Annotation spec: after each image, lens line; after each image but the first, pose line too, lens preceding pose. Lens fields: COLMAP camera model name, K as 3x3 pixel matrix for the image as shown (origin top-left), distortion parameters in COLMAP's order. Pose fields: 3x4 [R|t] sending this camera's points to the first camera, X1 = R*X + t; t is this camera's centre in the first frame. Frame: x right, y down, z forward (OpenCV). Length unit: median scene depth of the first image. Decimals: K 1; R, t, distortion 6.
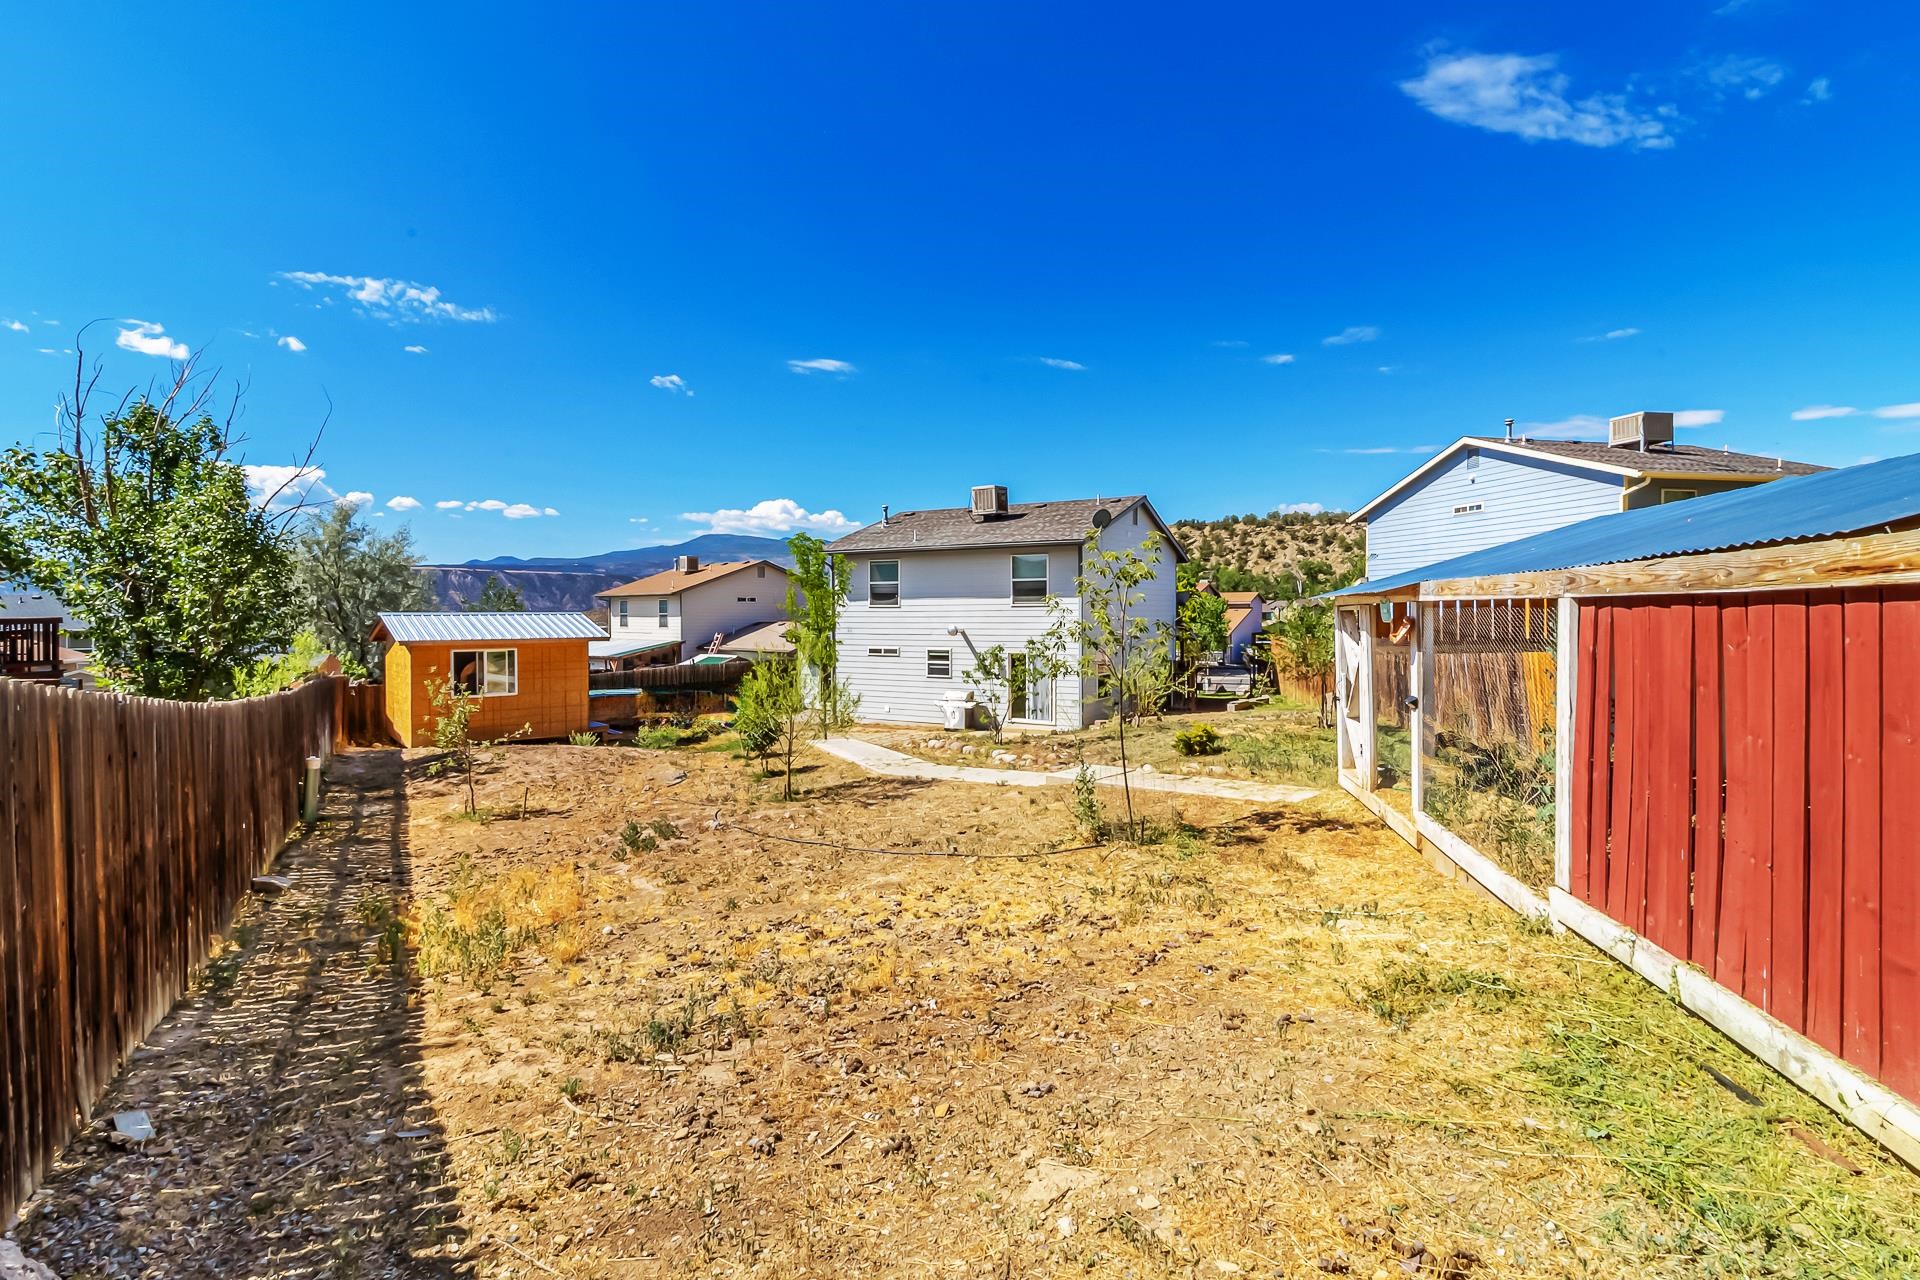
lens RADIAL K [[873.9, 0, 965.4], [0, 873.9, 617.0], [0, 0, 1]] dist [-0.000600, -0.000213]
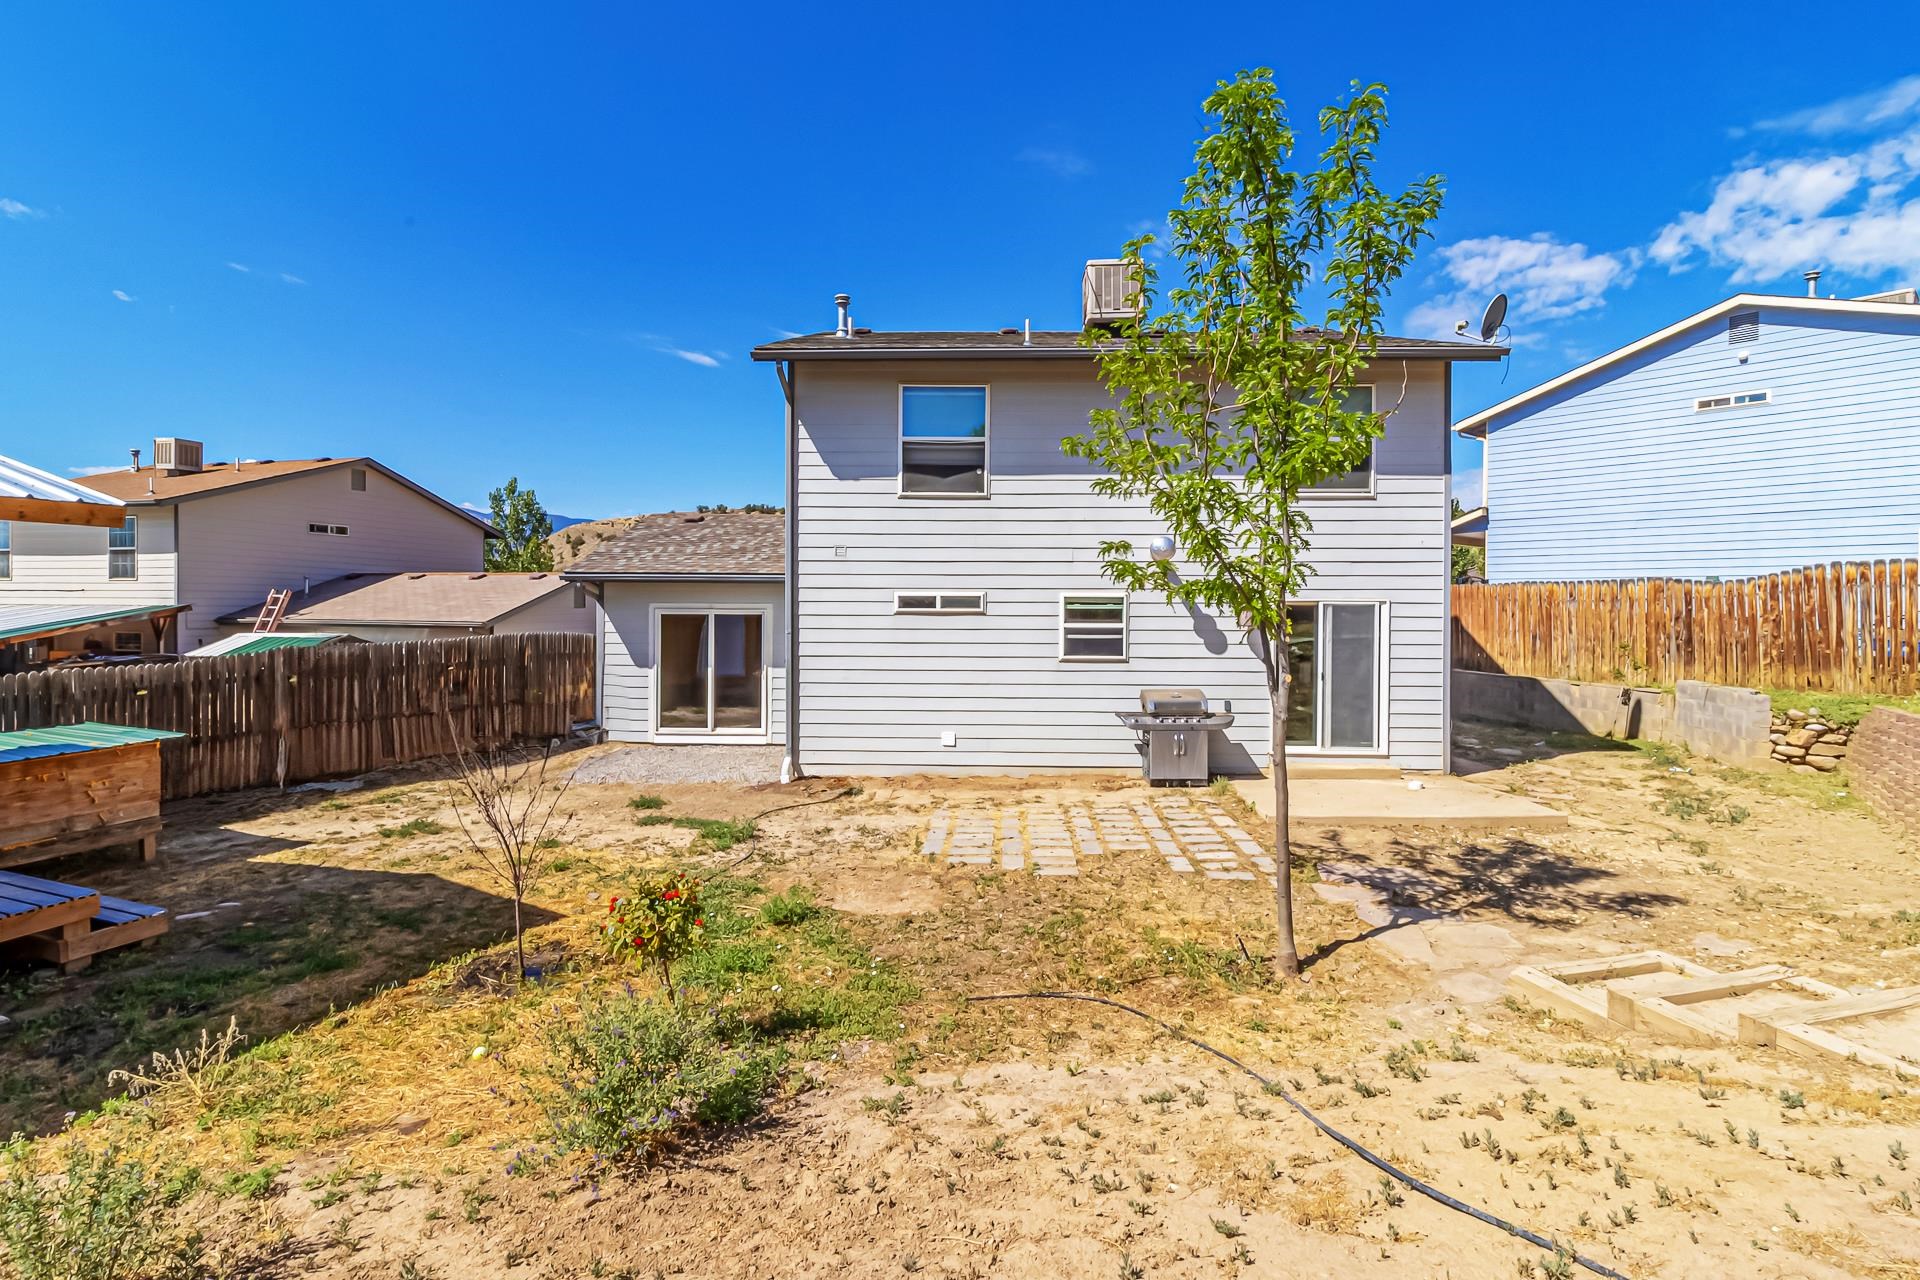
lens RADIAL K [[873.9, 0, 965.4], [0, 873.9, 617.0], [0, 0, 1]] dist [-0.000600, -0.000213]
pose [[0.882325, -0.001973, 0.470636, -0.184645], [-0.004948, 0.999897, 0.013467, 0.026830], [-0.470614, -0.014211, 0.882225, 0.415200]]
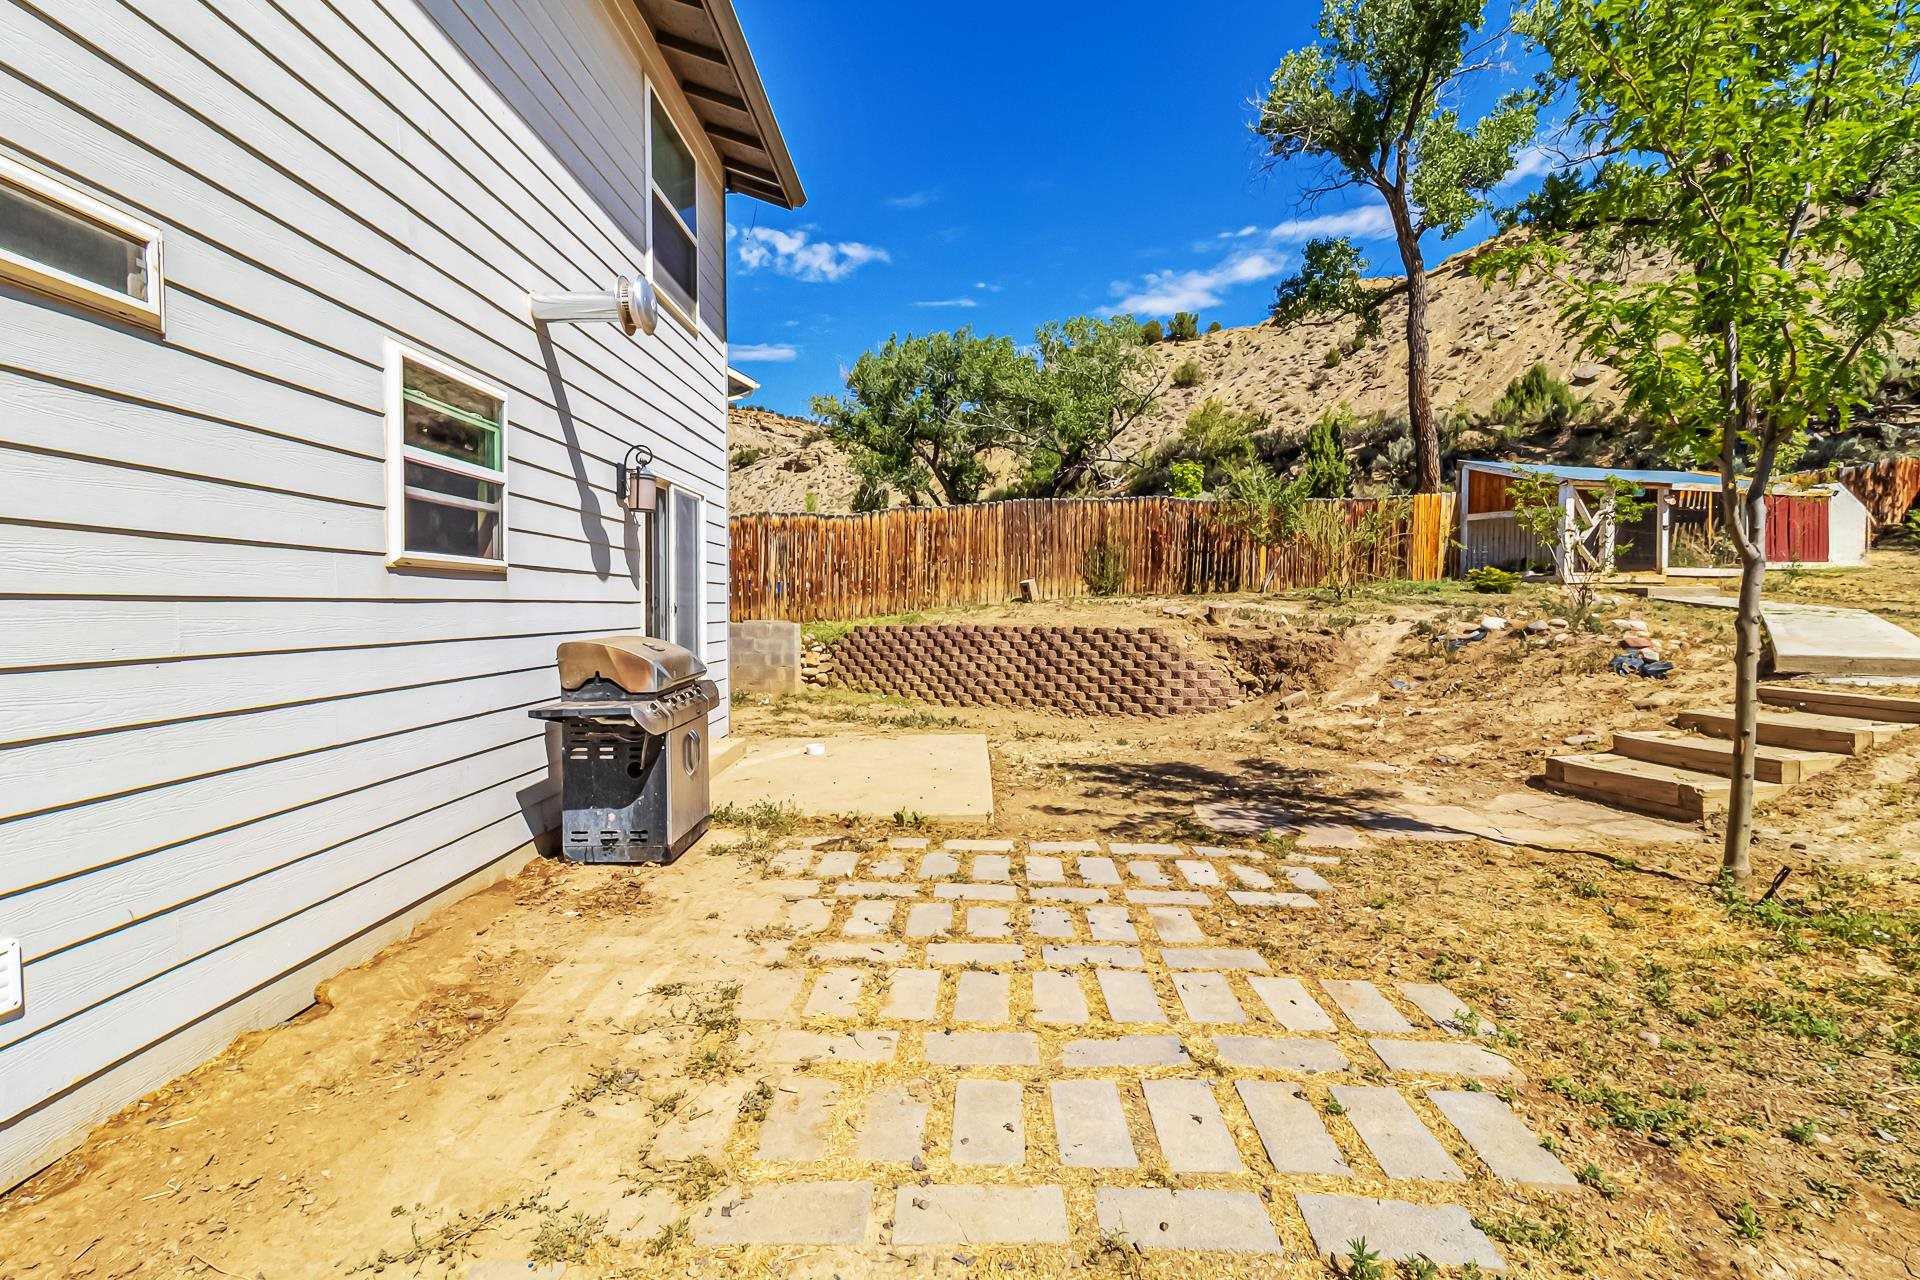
lens RADIAL K [[874.6, 0, 959.5], [0, 874.6, 627.5], [0, 0, 1]] dist [0.000202, -0.000030]
pose [[-0.492248, -0.023153, 0.870147, -0.128504], [-0.008113, 0.999725, 0.022012, 0.047614], [-0.870417, 0.003776, -0.492300, 0.636500]]
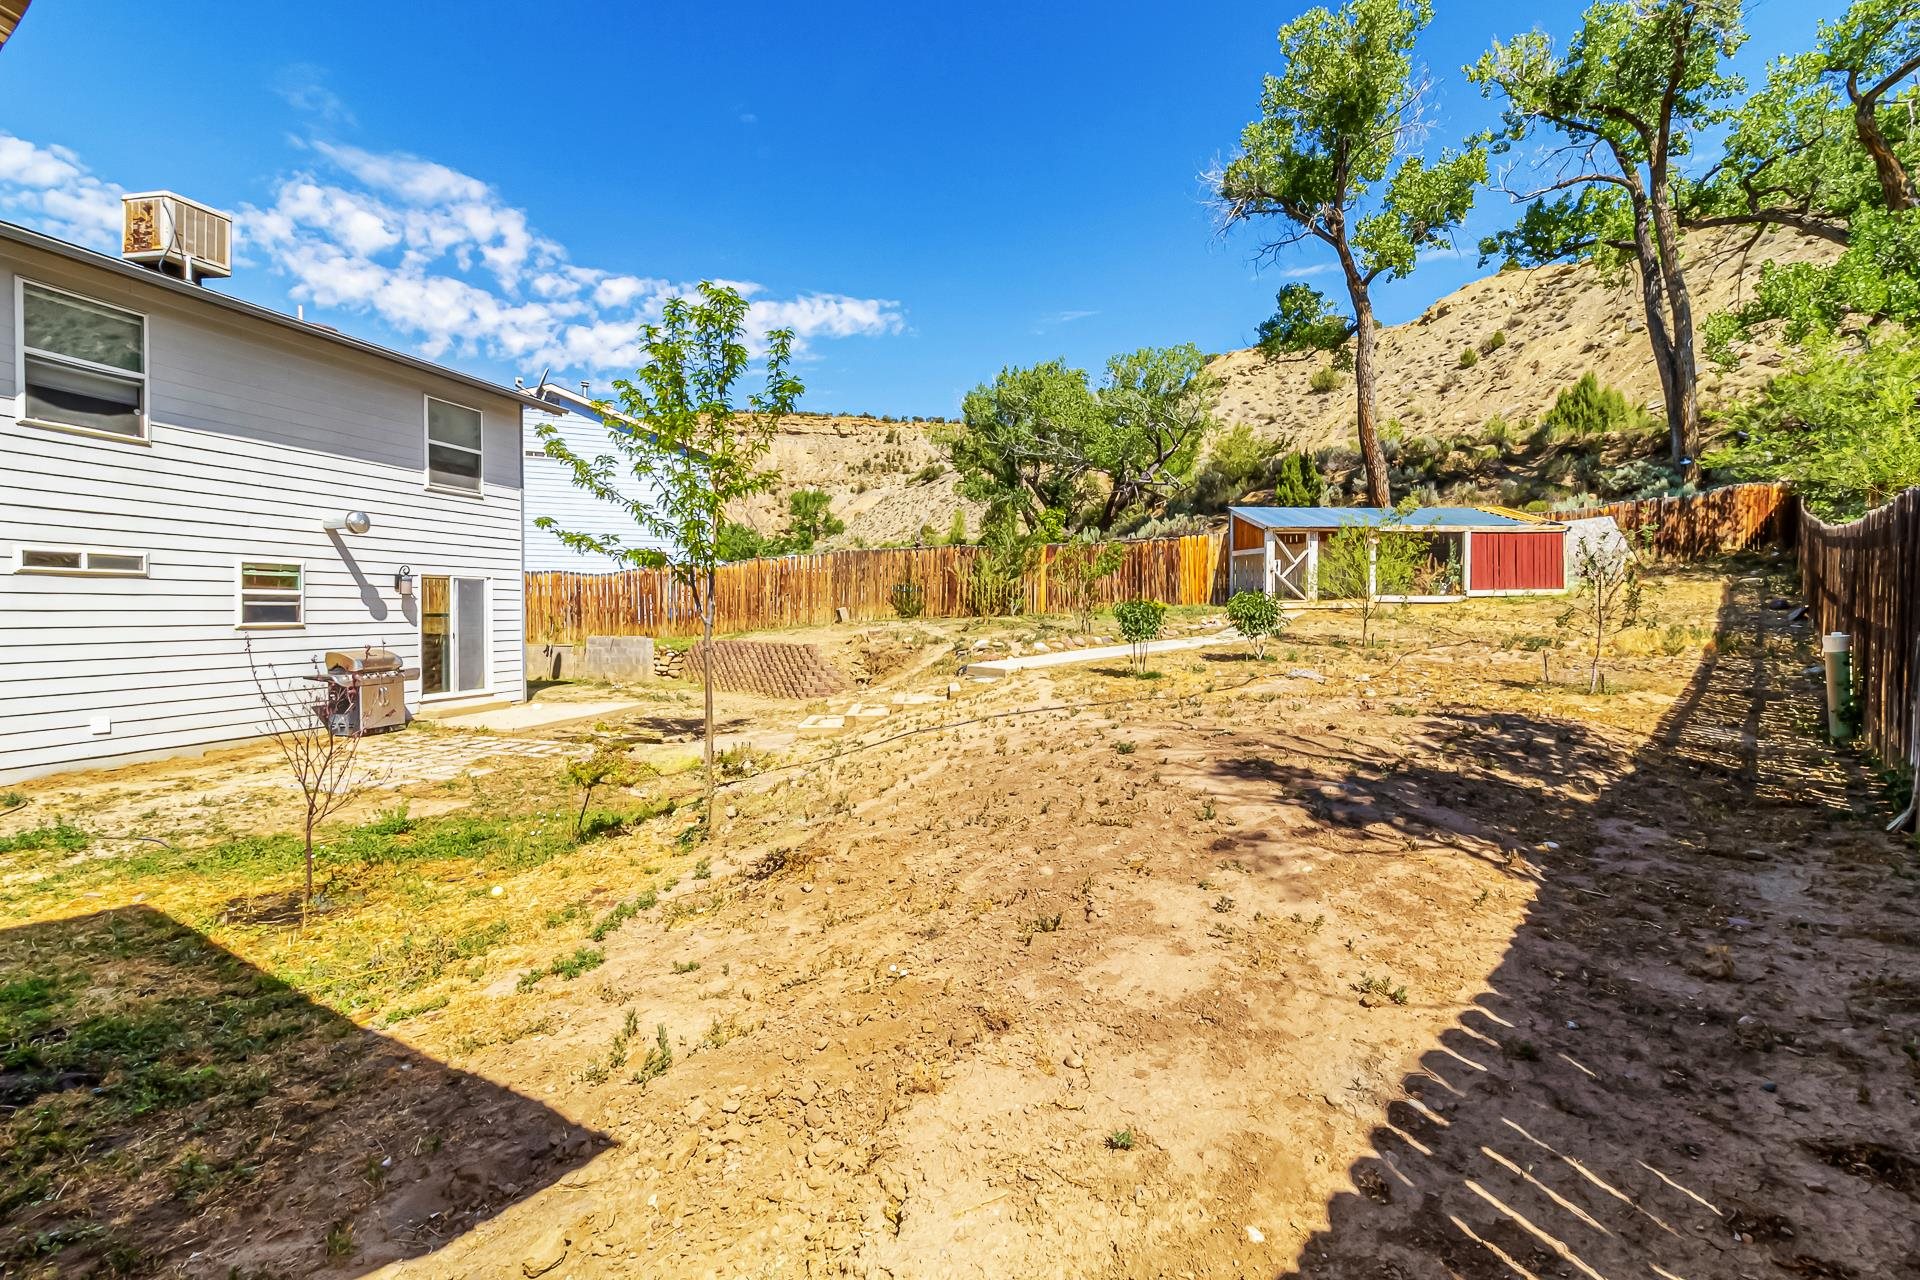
lens RADIAL K [[873.9, 0, 965.4], [0, 873.9, 617.0], [0, 0, 1]] dist [-0.000600, -0.000213]
pose [[-0.278553, -0.009144, 0.960377, -0.343466], [-0.009258, 0.999934, 0.006835, 0.036805], [-0.960376, -0.006988, -0.278619, 0.505147]]
